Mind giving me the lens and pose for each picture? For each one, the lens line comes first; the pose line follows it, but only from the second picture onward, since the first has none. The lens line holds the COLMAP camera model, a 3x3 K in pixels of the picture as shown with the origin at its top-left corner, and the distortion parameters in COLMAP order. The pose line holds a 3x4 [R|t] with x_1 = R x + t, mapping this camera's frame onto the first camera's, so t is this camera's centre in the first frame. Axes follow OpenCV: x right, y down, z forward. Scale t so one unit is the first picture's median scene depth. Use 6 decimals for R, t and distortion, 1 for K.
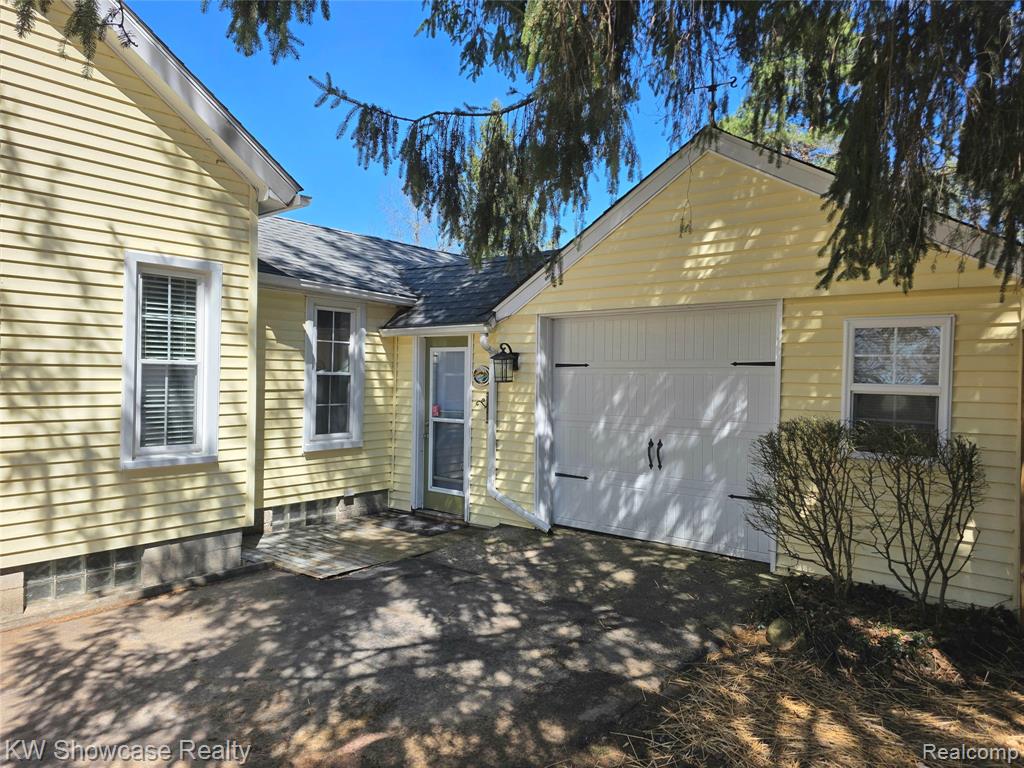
lens RADIAL K [[691.2, 0, 512.0], [0, 691.2, 384.0], [0, 0, 1]] dist [0.030458, -0.003242]
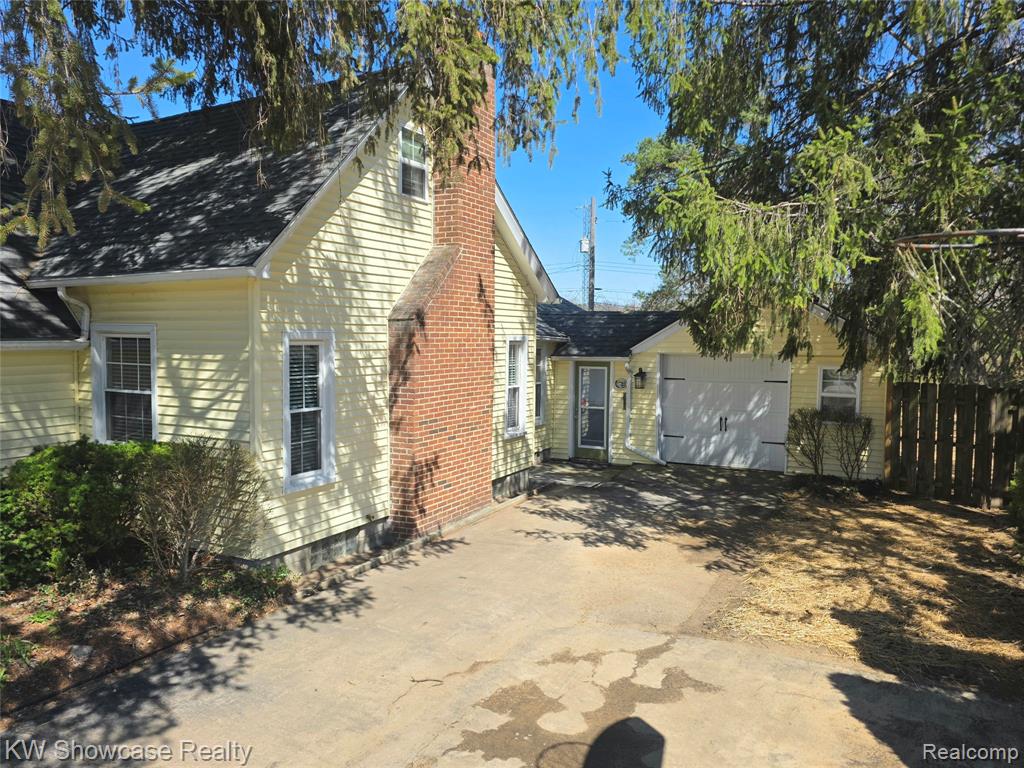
lens RADIAL K [[698.3, 0, 512.0], [0, 698.3, 384.0], [0, 0, 1]] dist [-0.001883, -0.000525]
pose [[0.984233, -0.019858, 0.175758, -0.766361], [0.010522, 0.998492, 0.053888, -0.134614], [-0.176563, -0.051189, 0.982957, -0.910627]]
